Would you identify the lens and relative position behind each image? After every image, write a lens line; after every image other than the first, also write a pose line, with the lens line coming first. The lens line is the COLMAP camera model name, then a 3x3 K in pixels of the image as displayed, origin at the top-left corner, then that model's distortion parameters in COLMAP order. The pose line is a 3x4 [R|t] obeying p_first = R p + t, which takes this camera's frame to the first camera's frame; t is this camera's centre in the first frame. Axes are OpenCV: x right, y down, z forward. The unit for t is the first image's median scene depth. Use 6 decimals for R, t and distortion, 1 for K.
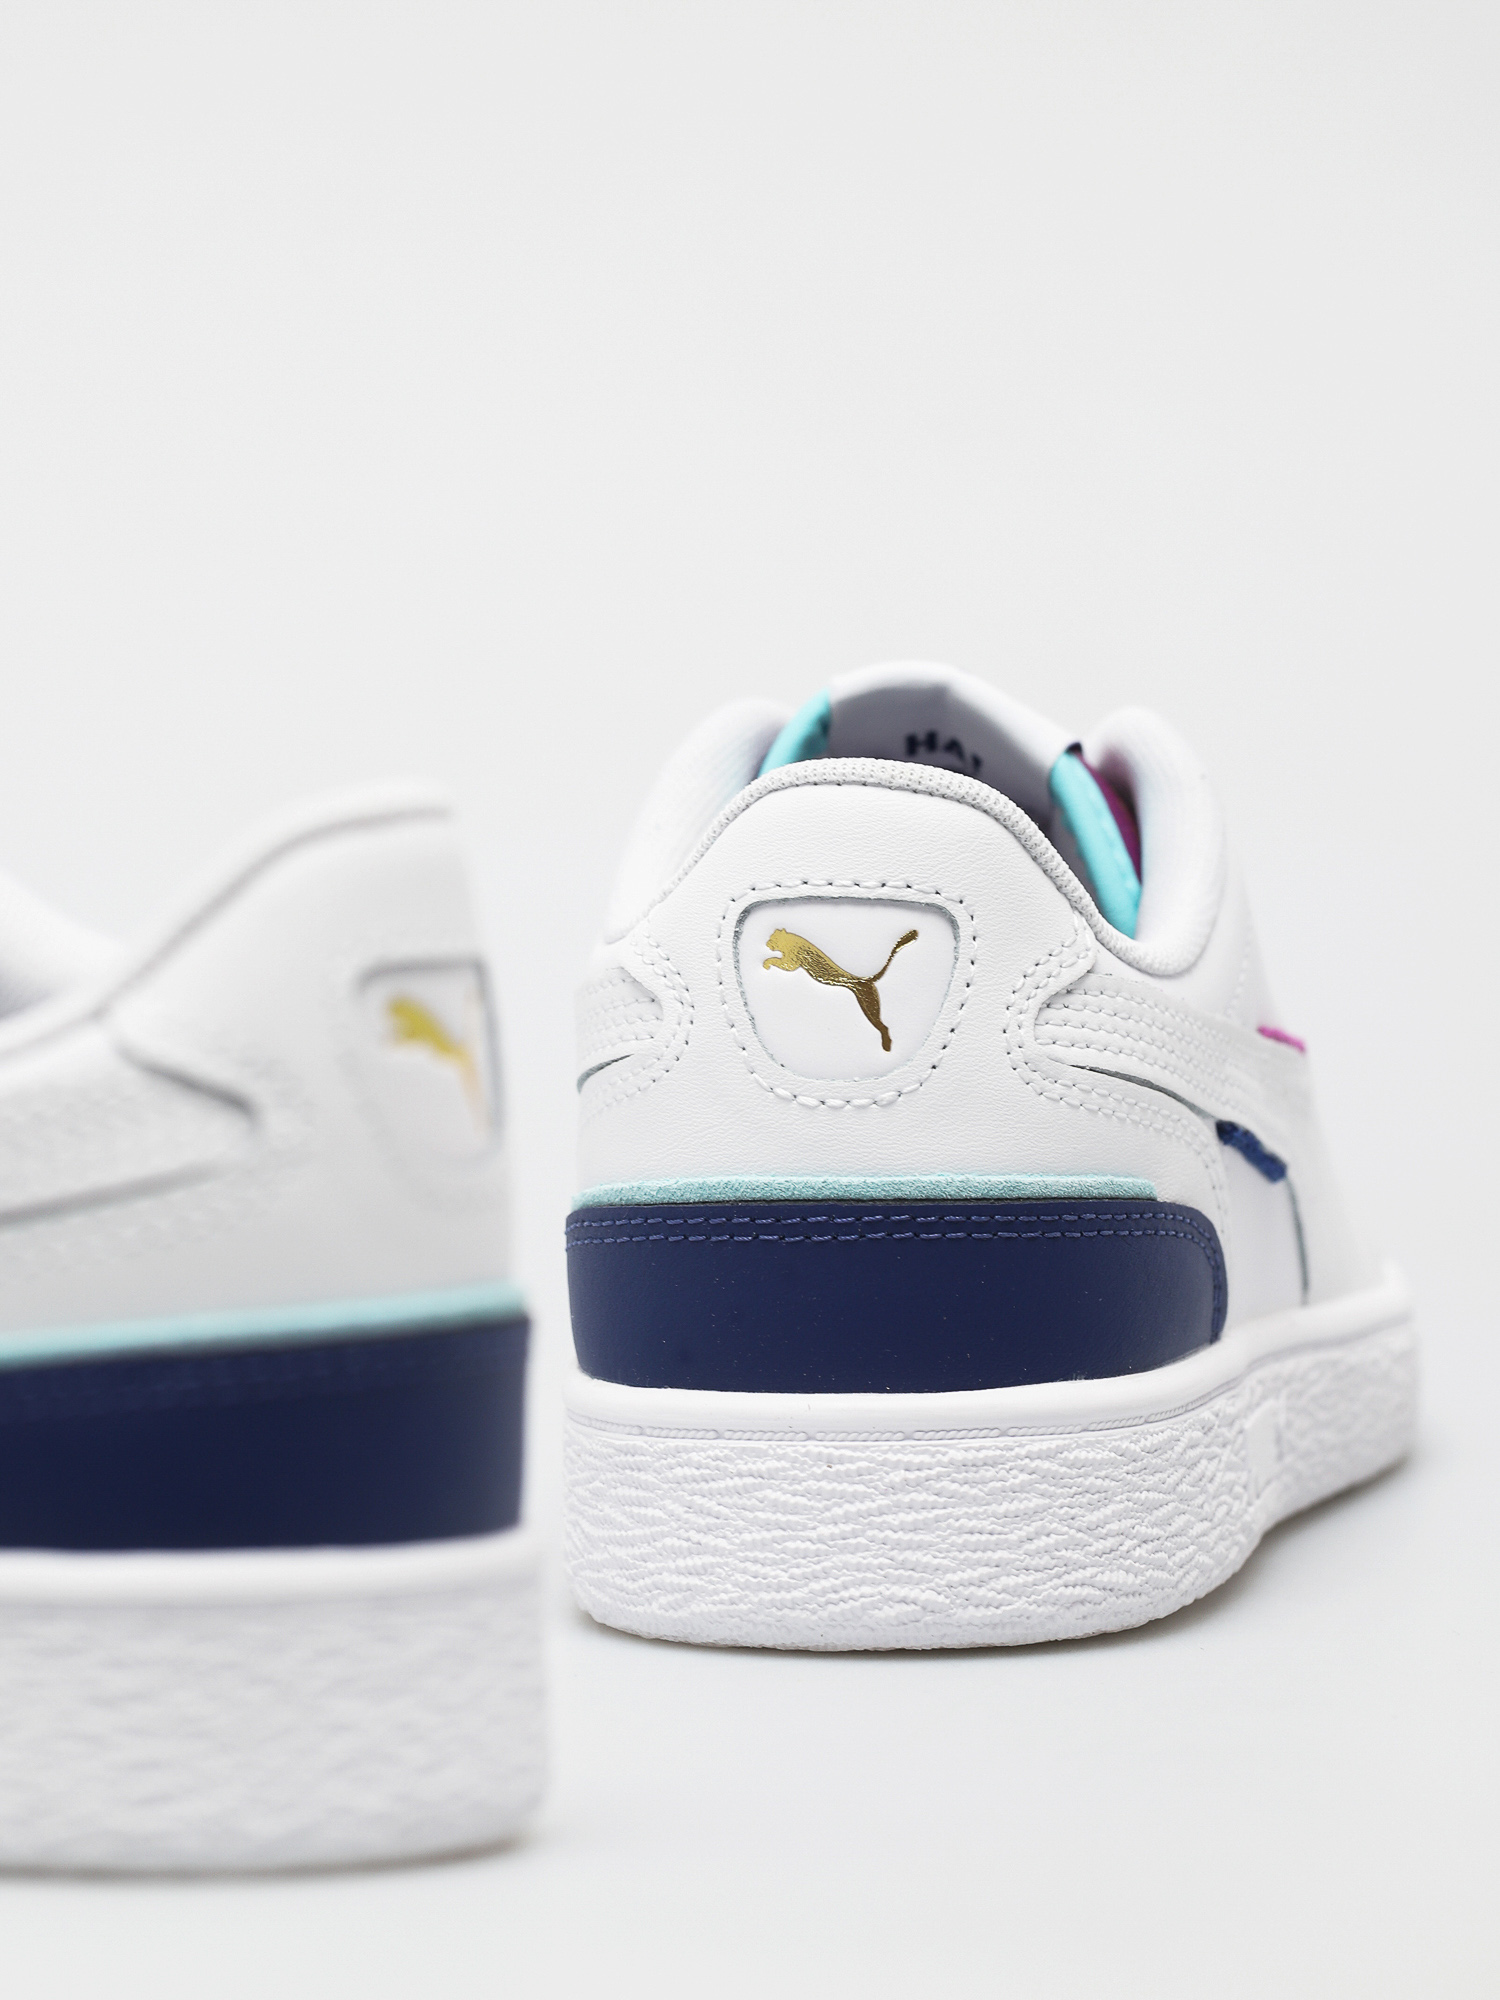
lens RADIAL K [[8786.7, 0, 744.7], [0, 8786.7, 1000.2], [0, 0, 1]] dist [0.202611, 0.000000]
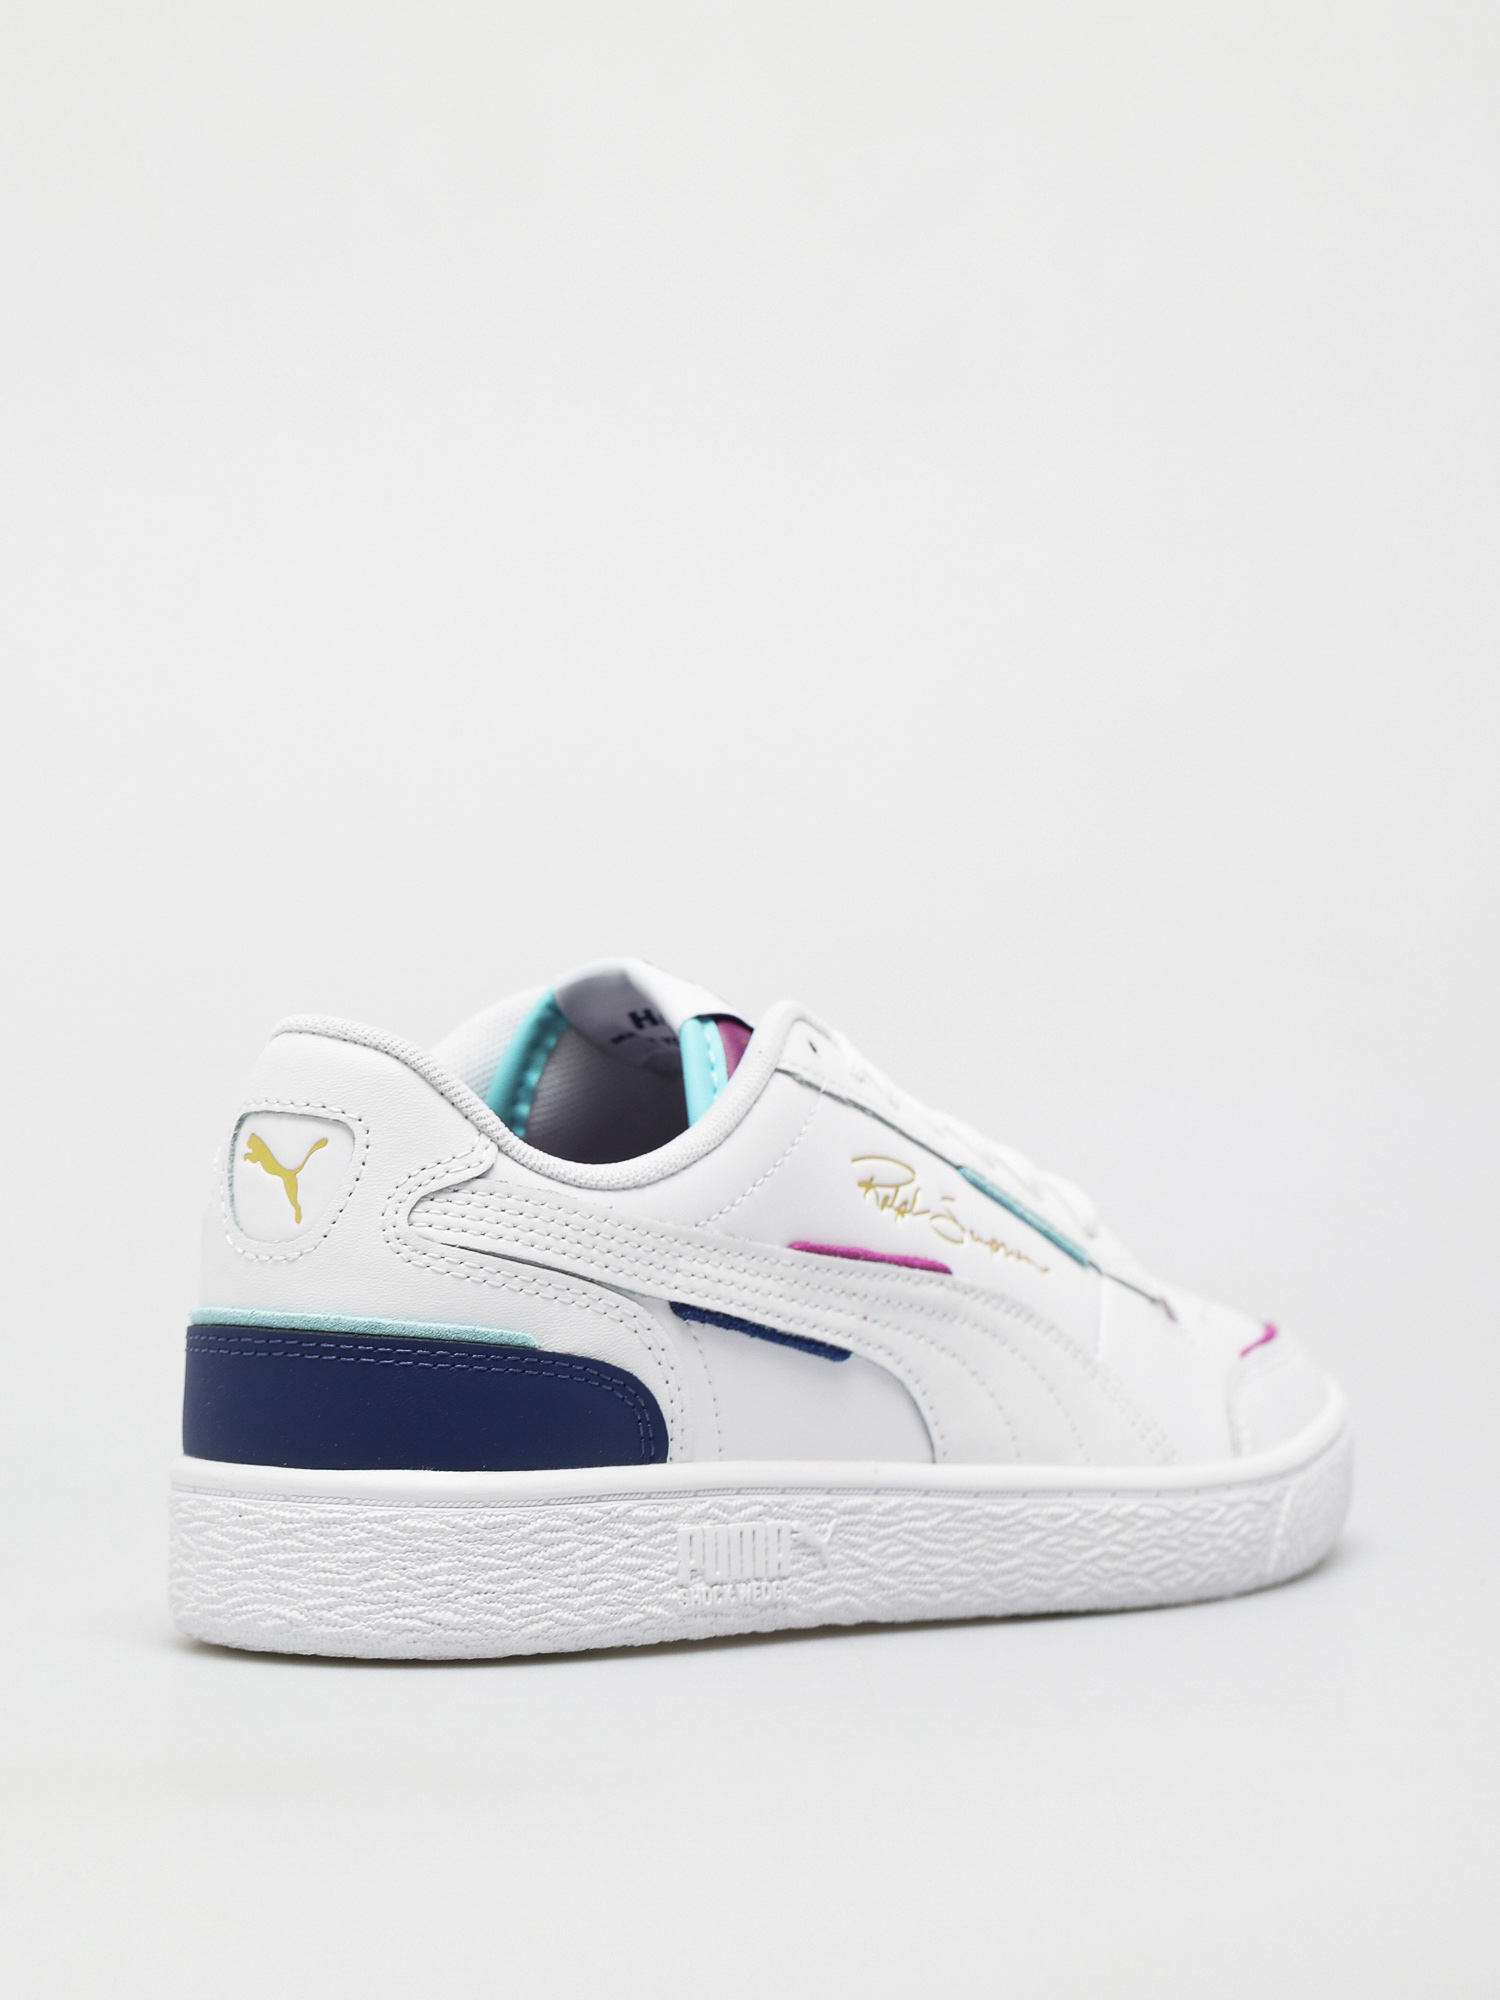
lens RADIAL K [[8786.7, 0, 753.2], [0, 8786.7, 984.6], [0, 0, 1]] dist [0.202611, 0.000000]
pose [[0.849059, 0.041439, -0.526669, 0.812901], [-0.066302, 0.997395, -0.028410, 0.002880], [0.524120, 0.059041, 0.849595, -0.154427]]
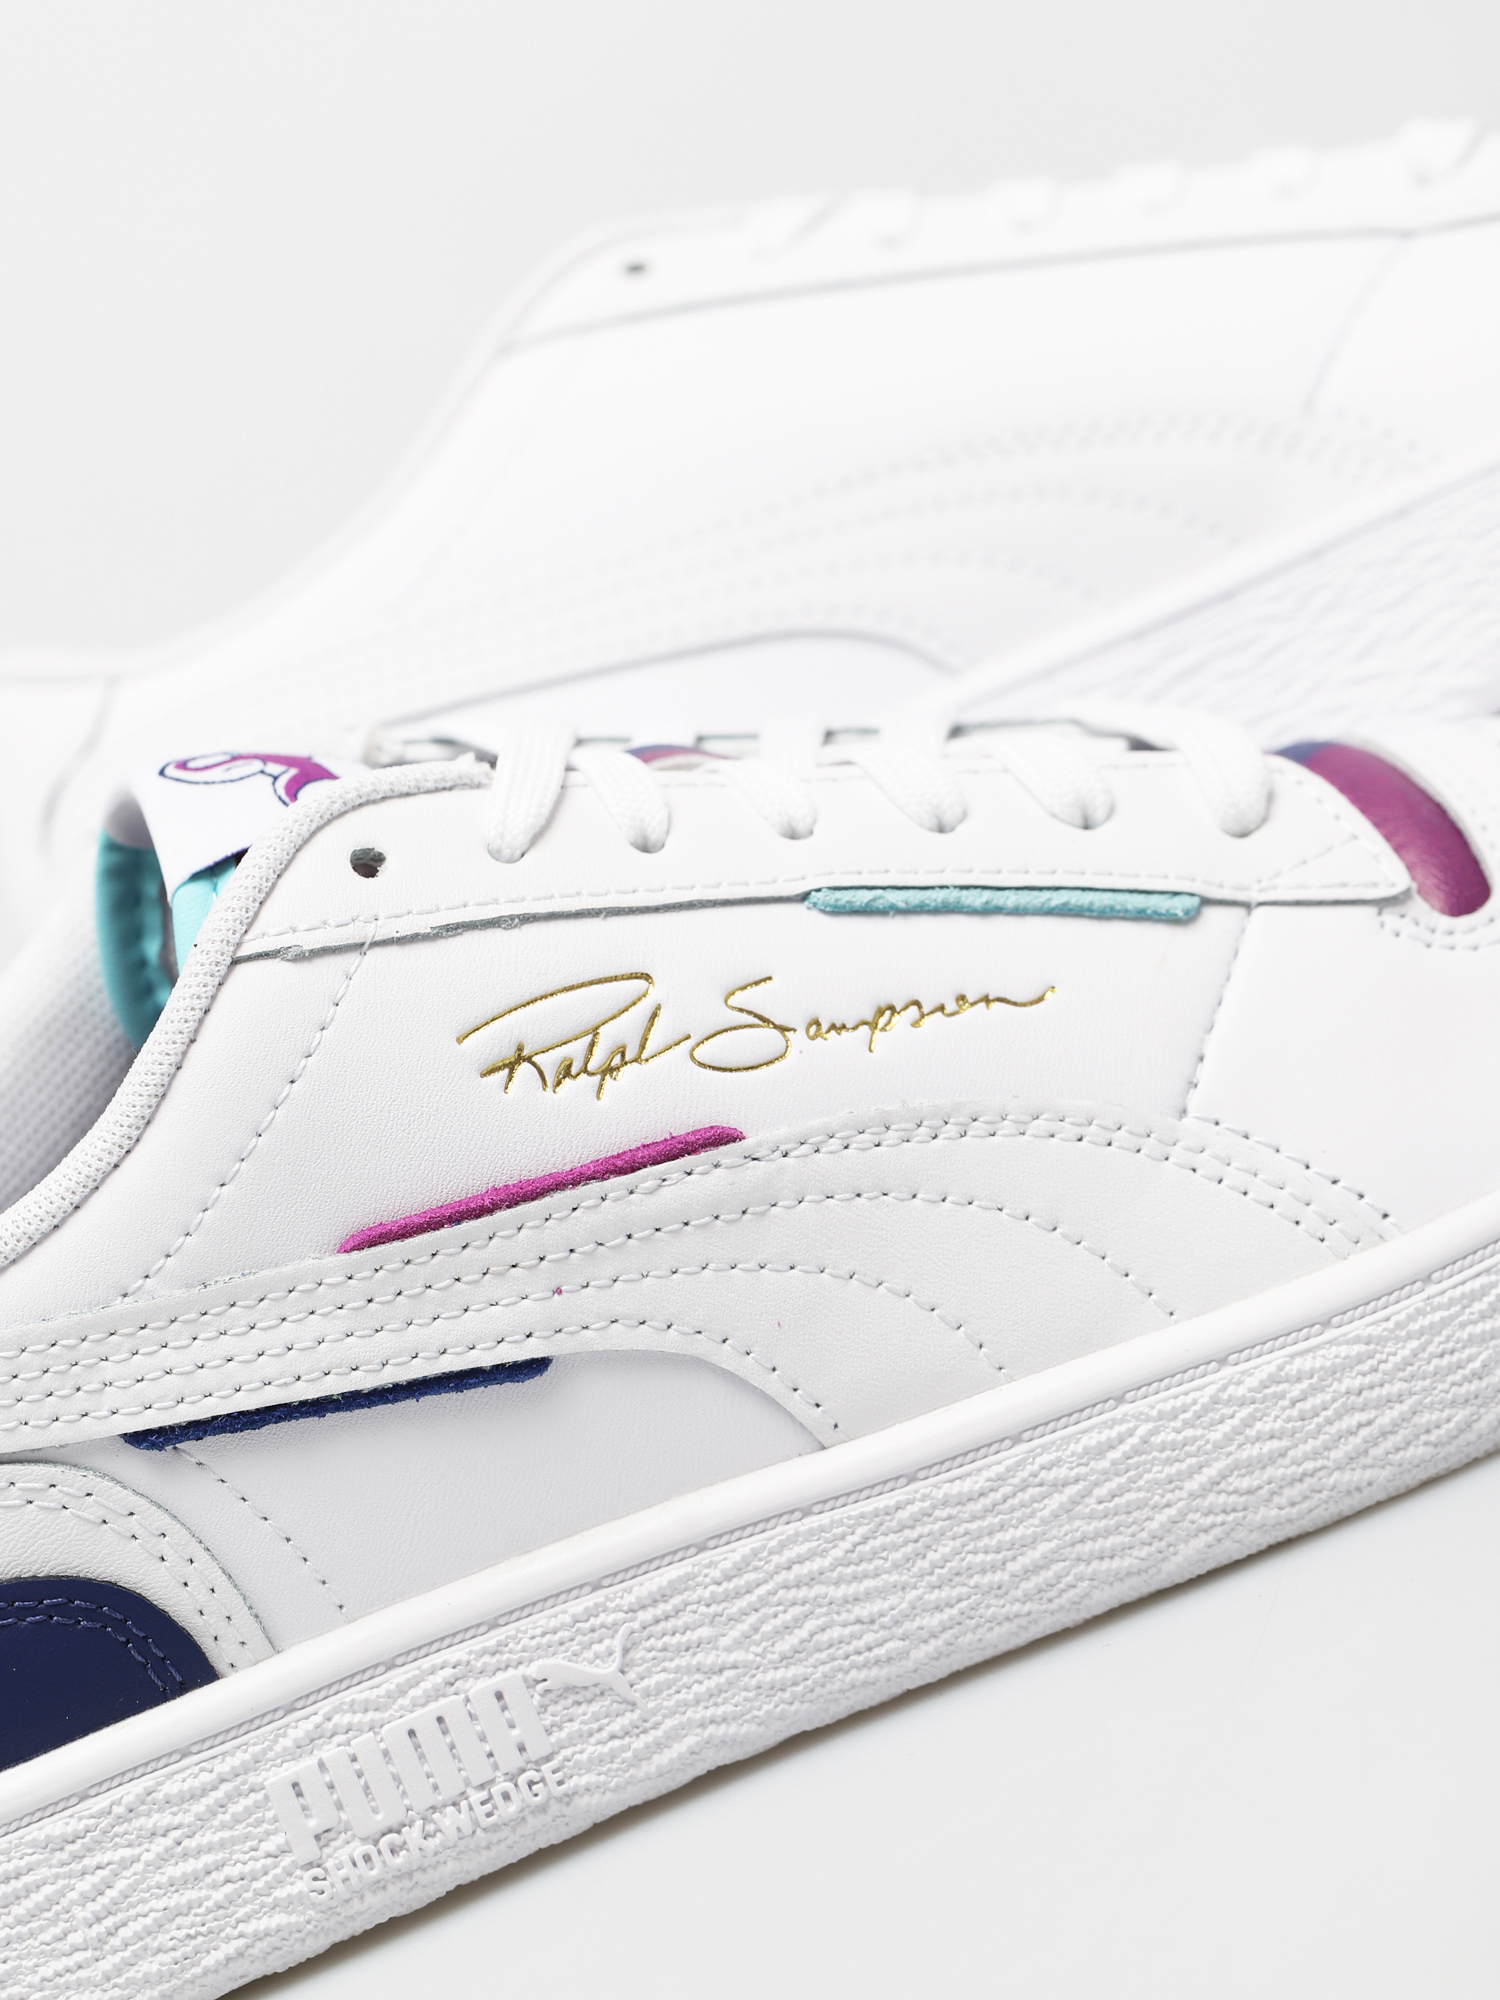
lens RADIAL K [[8786.7, 0, 555.9], [0, 8786.7, 904.4], [0, 0, 1]] dist [0.202611, 0.000000]
pose [[0.333821, 0.041111, -0.941740, 0.866144], [0.310023, 0.938682, 0.150872, -0.148075], [0.890196, -0.342325, 0.300606, 0.847122]]
